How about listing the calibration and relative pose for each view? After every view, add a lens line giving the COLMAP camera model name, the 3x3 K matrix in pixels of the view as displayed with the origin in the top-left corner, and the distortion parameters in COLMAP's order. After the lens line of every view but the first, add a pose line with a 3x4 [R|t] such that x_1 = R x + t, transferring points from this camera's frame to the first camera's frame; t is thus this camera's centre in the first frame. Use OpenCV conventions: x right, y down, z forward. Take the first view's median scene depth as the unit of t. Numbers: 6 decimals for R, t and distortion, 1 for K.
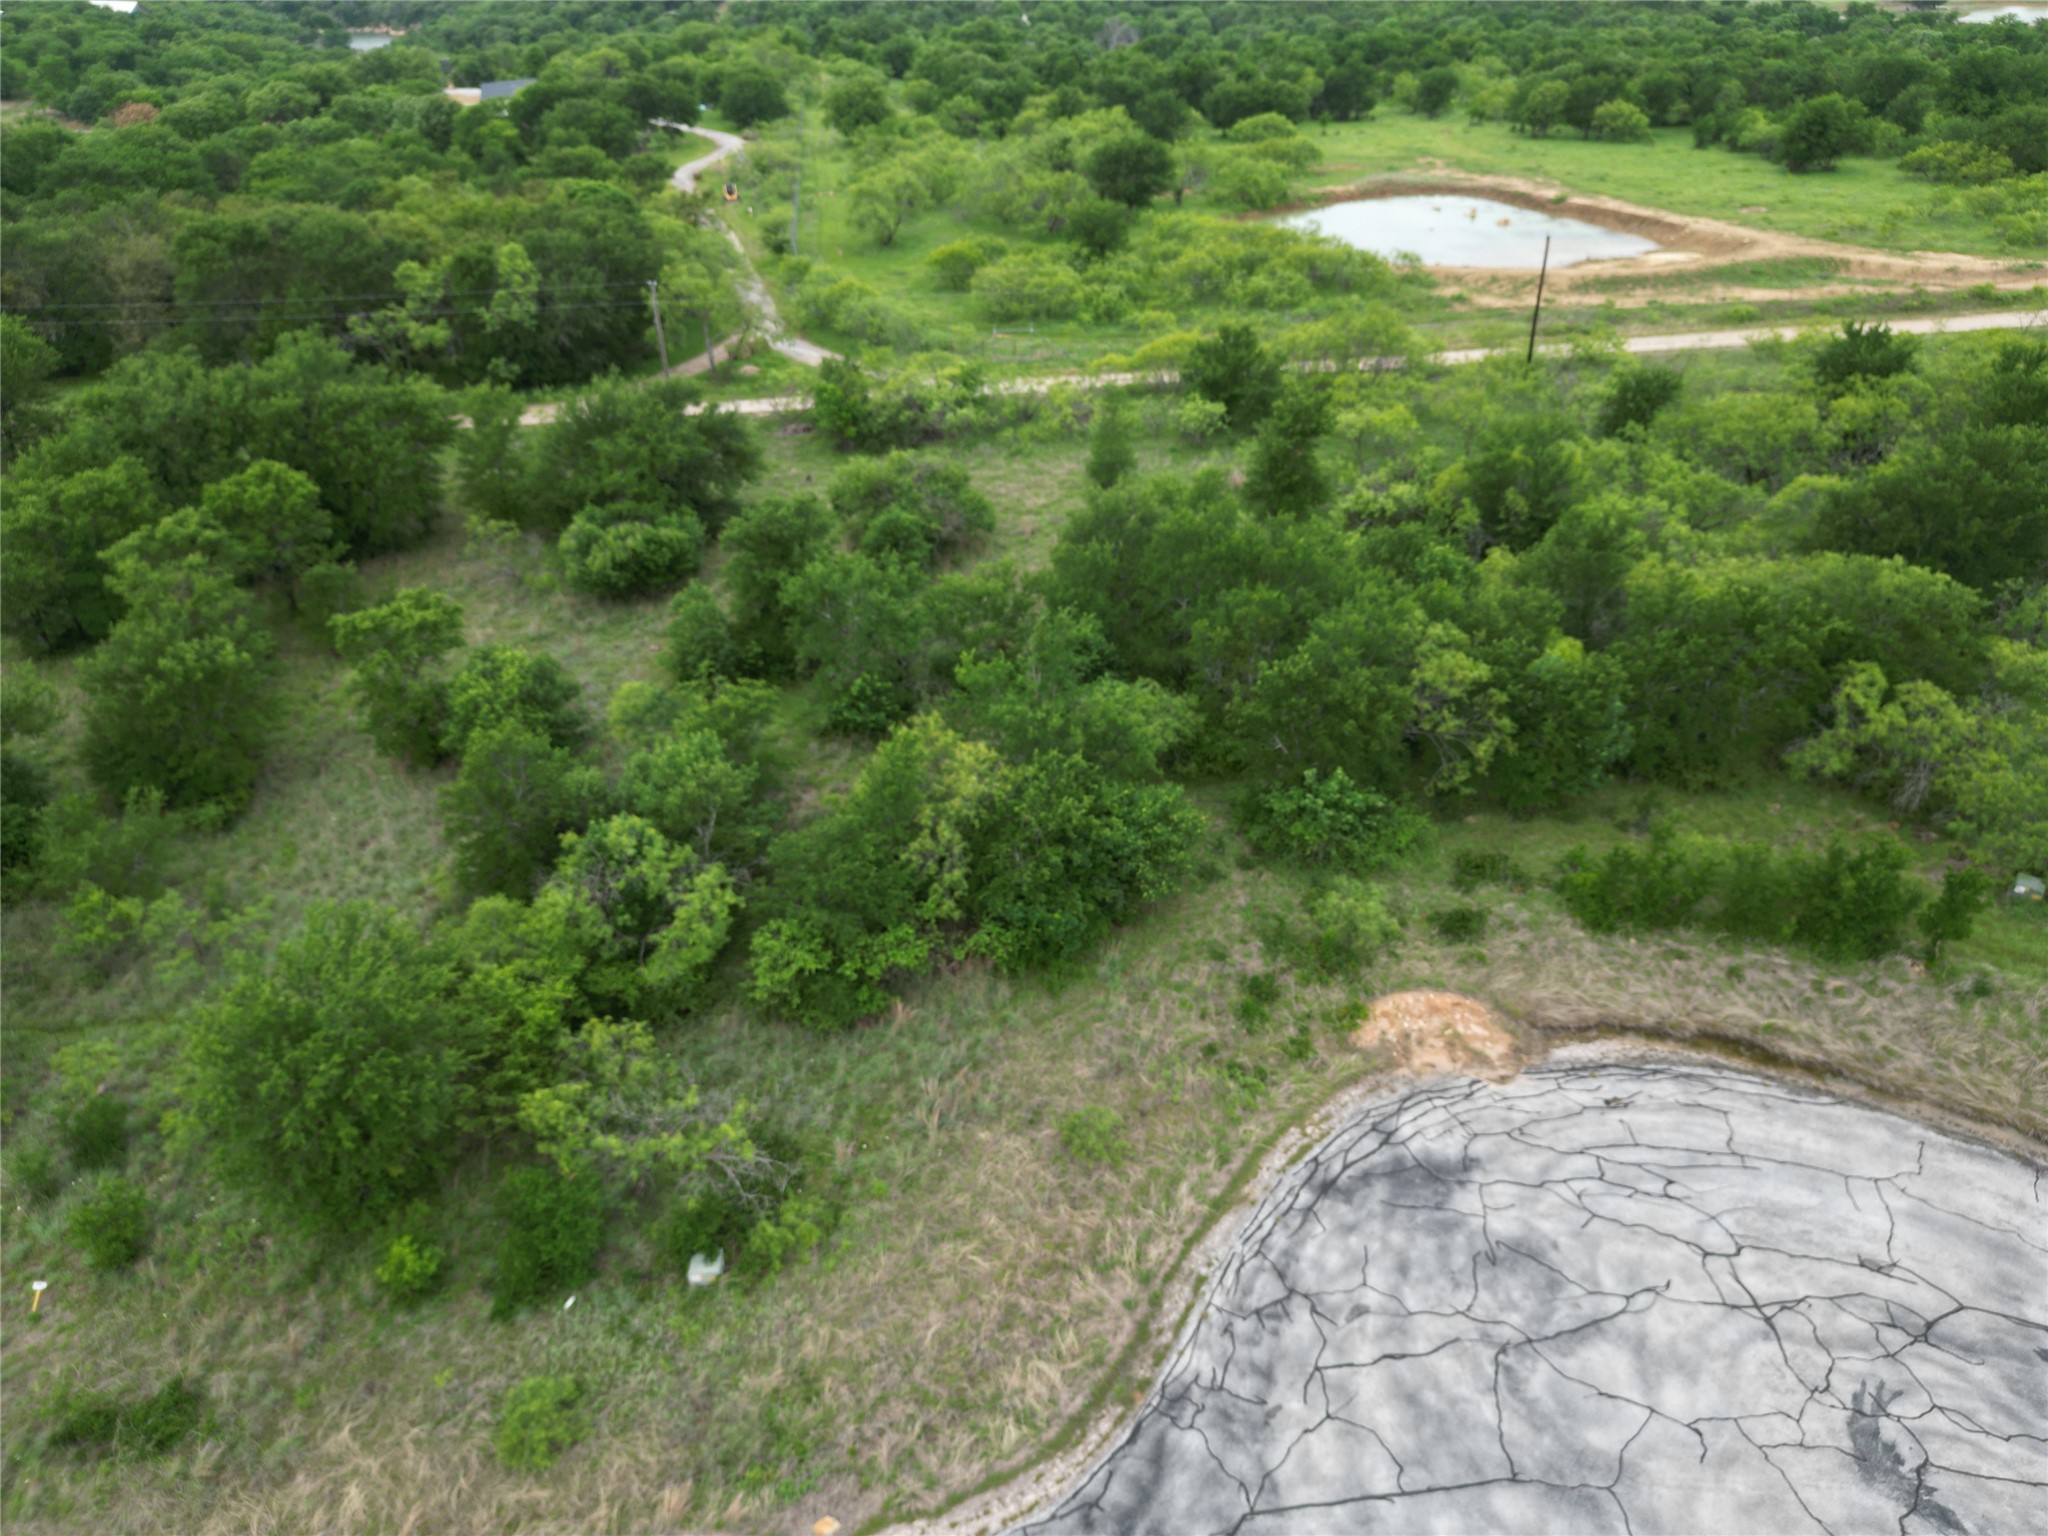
lens RADIAL K [[1447.1, 0, 1024.0], [0, 1447.1, 768.0], [0, 0, 1]] dist [0.054769, -0.057208]
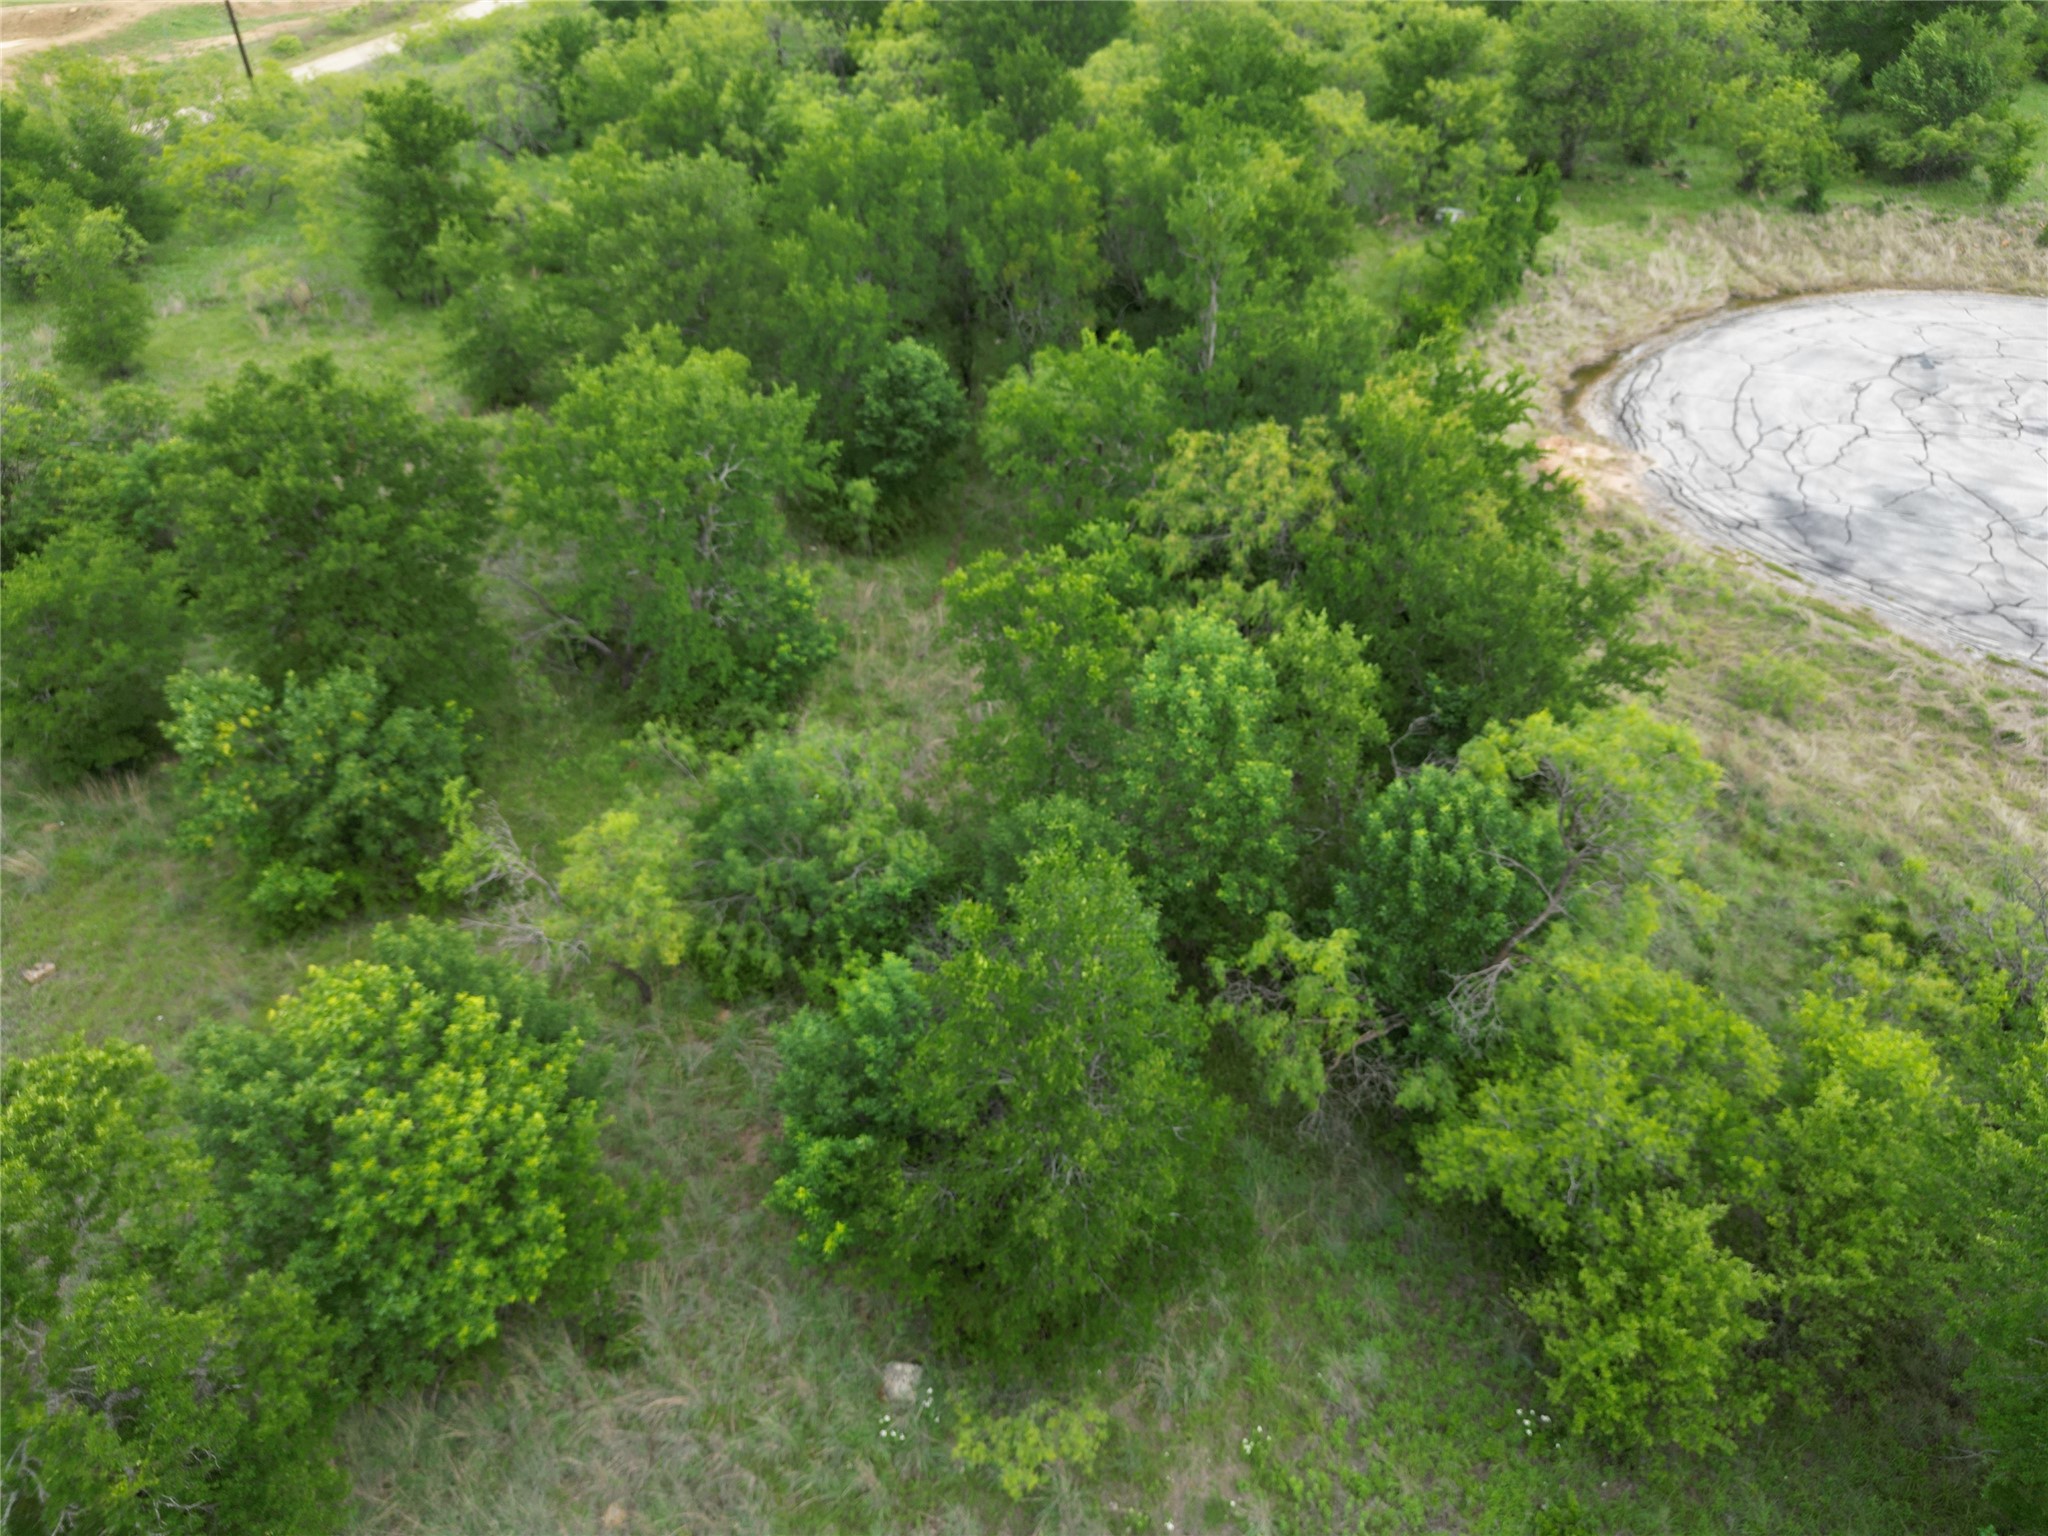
lens RADIAL K [[1447.1, 0, 1024.0], [0, 1447.1, 768.0], [0, 0, 1]] dist [0.054769, -0.057208]
pose [[0.267864, -0.543231, 0.795706, -0.749061], [0.506424, 0.781979, 0.363378, -0.215540], [-0.819624, 0.305629, 0.484569, 1.007488]]
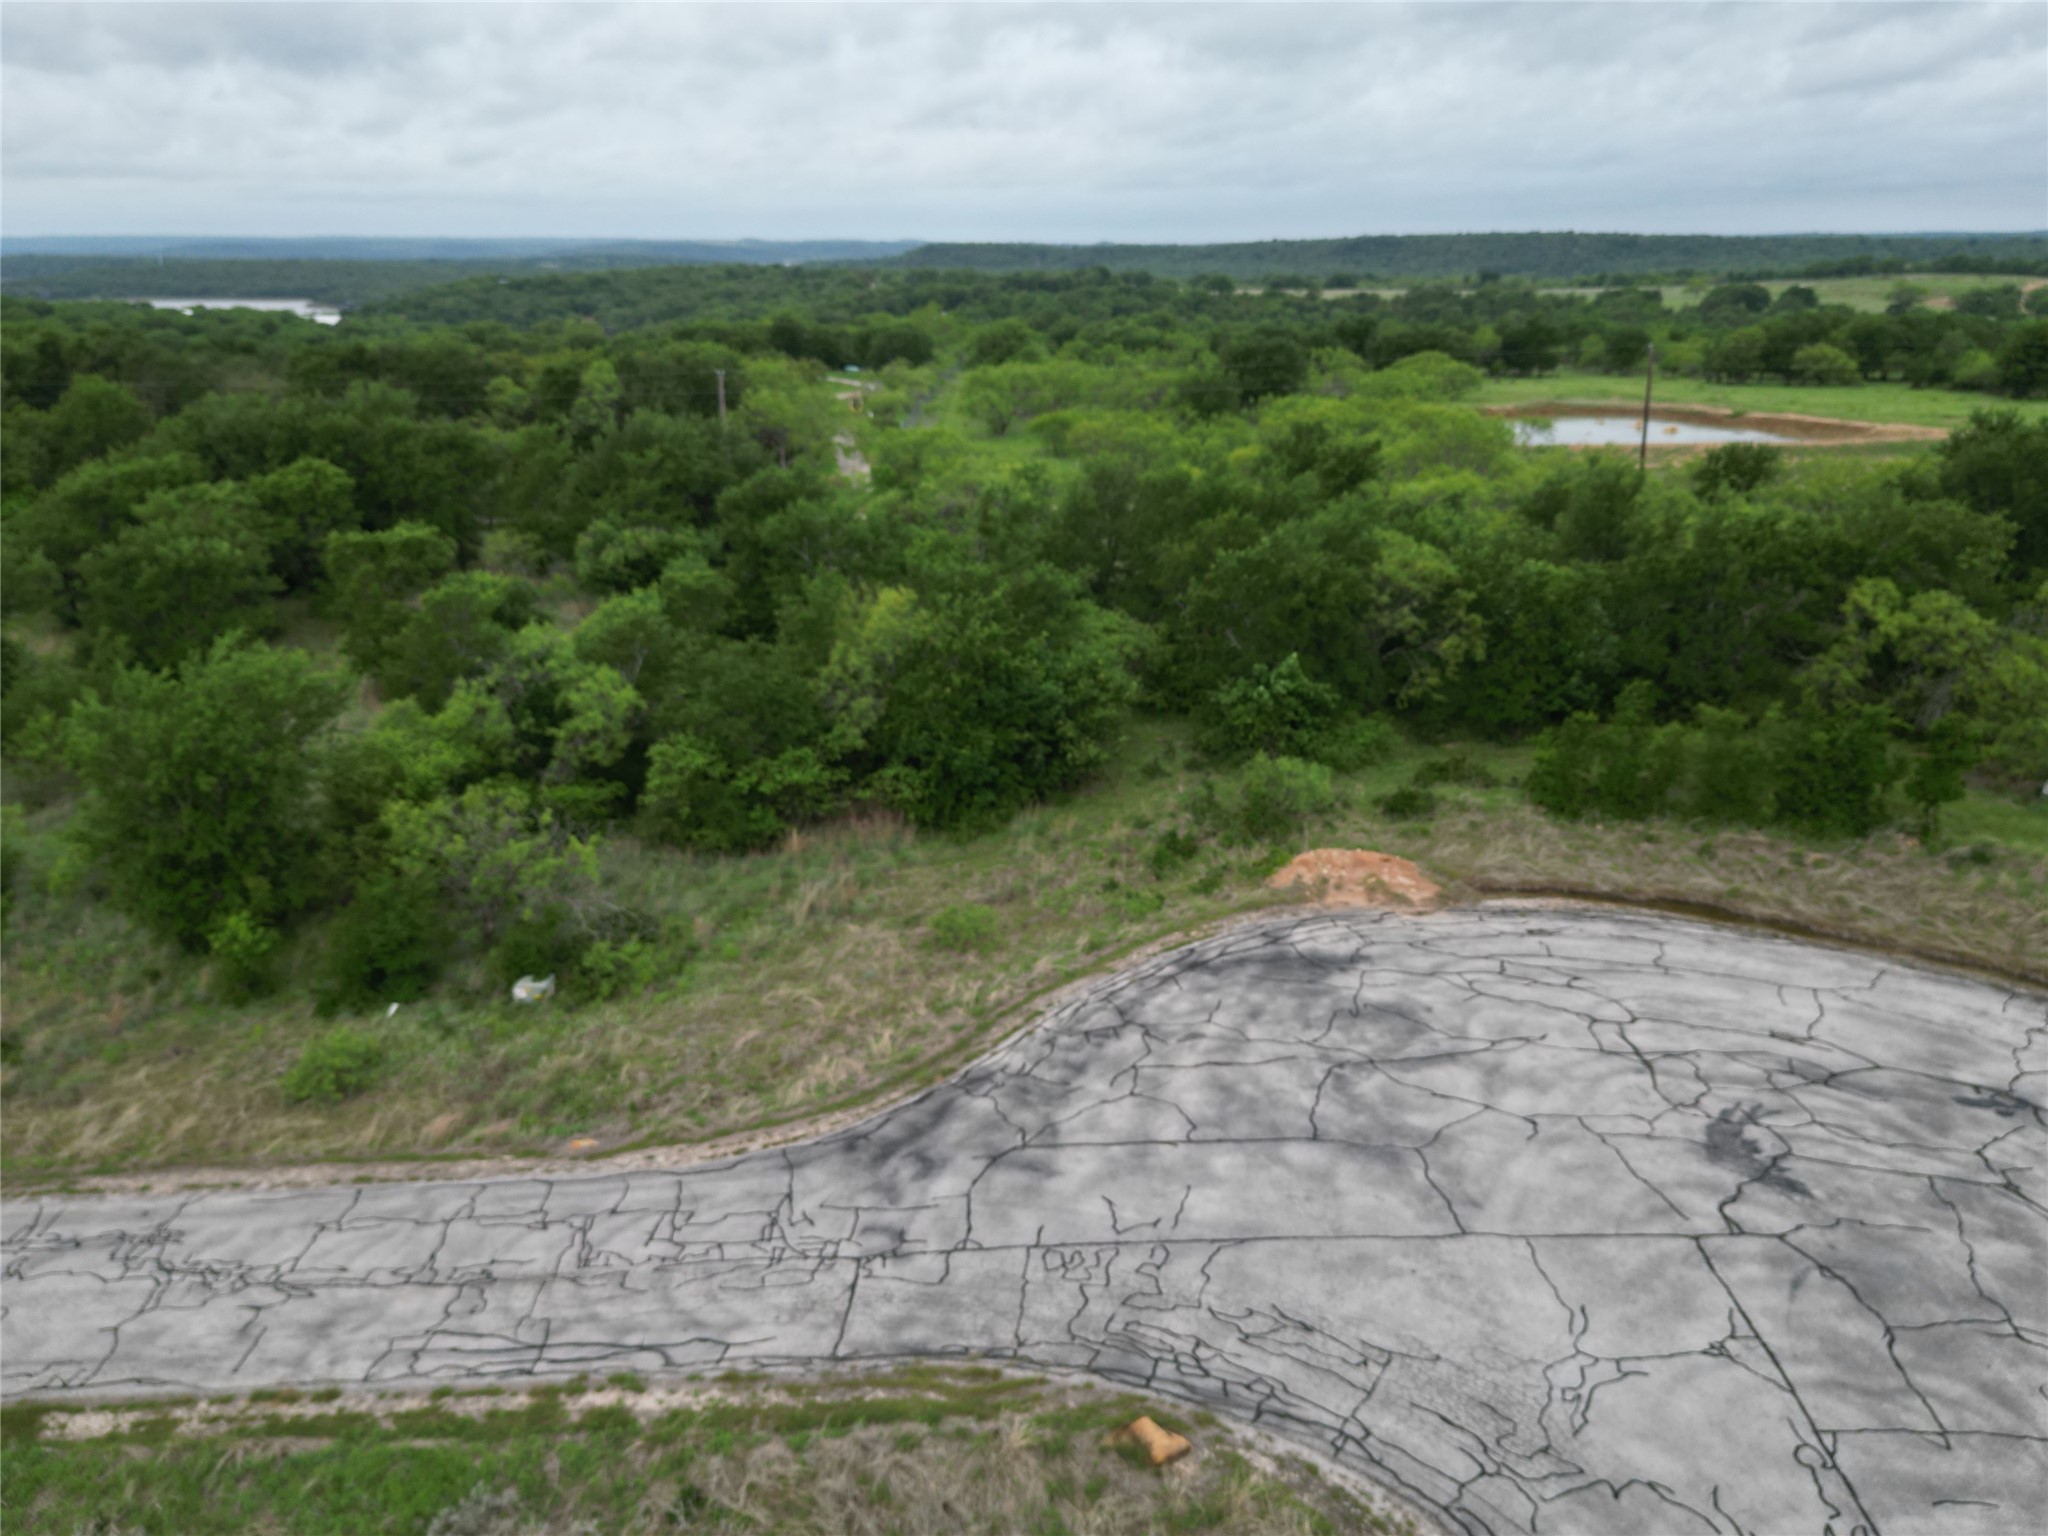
lens RADIAL K [[1693.6, 0, 1024.0], [0, 1693.6, 768.0], [0, 0, 1]] dist [0.055450, -0.057824]
pose [[0.992033, 0.040890, -0.119160, 0.222414], [-0.069087, 0.967525, -0.243152, 0.435432], [0.105347, 0.249447, 0.962641, -0.082296]]
